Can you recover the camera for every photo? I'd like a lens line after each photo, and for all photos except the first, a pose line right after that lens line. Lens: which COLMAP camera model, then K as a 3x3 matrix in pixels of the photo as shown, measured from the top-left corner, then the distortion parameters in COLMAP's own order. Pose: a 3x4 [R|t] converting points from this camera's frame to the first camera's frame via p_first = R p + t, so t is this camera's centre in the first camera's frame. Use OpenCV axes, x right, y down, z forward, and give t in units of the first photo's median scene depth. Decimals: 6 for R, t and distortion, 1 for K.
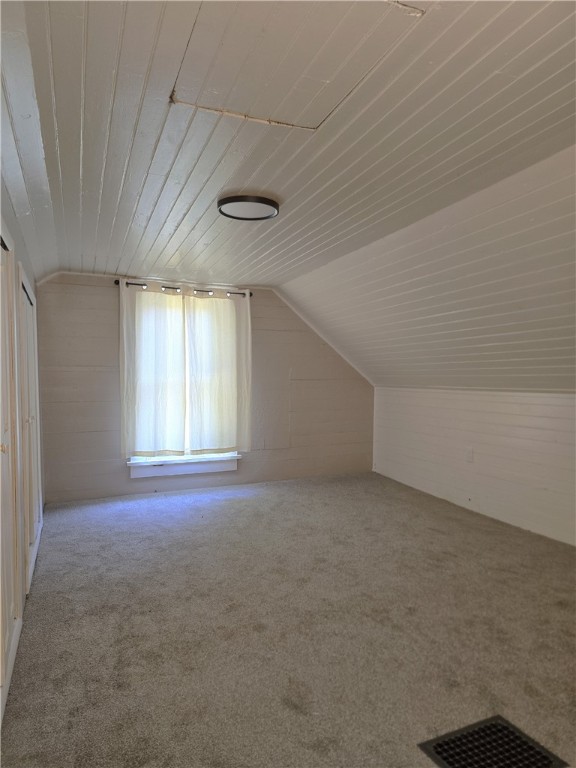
lens RADIAL K [[519.1, 0, 288.0], [0, 519.1, 384.0], [0, 0, 1]] dist [0.045661, -0.004413]
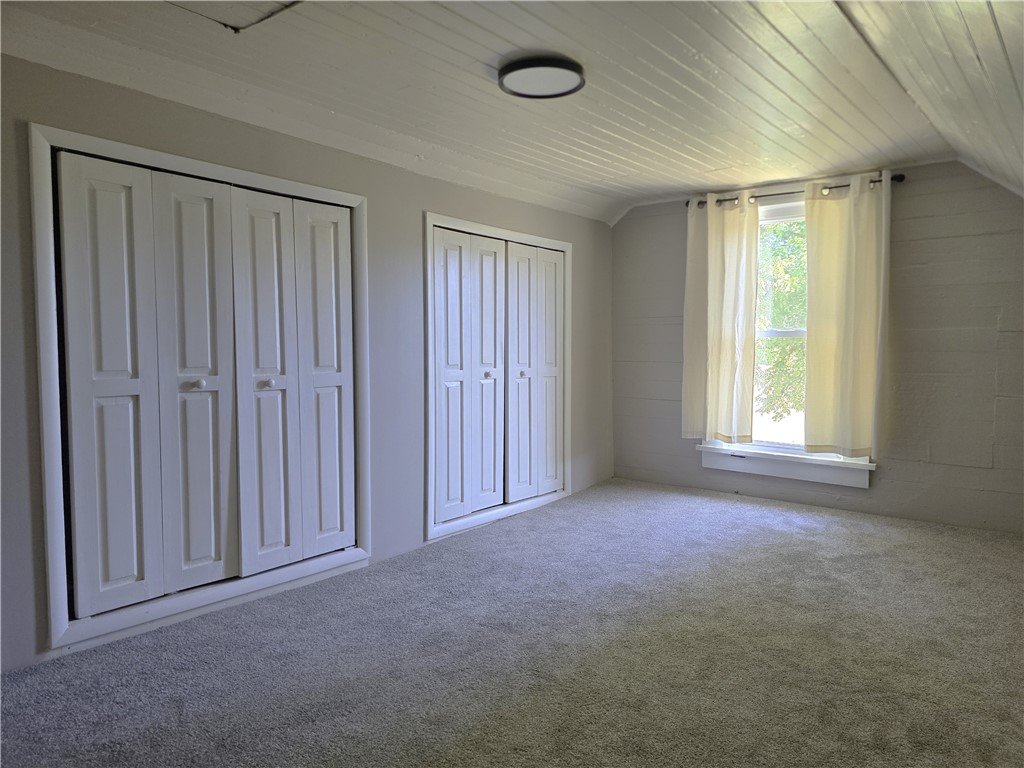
lens RADIAL K [[692.2, 0, 512.0], [0, 692.2, 384.0], [0, 0, 1]] dist [0.045661, -0.004413]
pose [[0.474363, 0.063983, -0.878001, 0.509737], [-0.014337, 0.997784, 0.064967, 0.002519], [0.880213, -0.018230, 0.474229, 0.344601]]
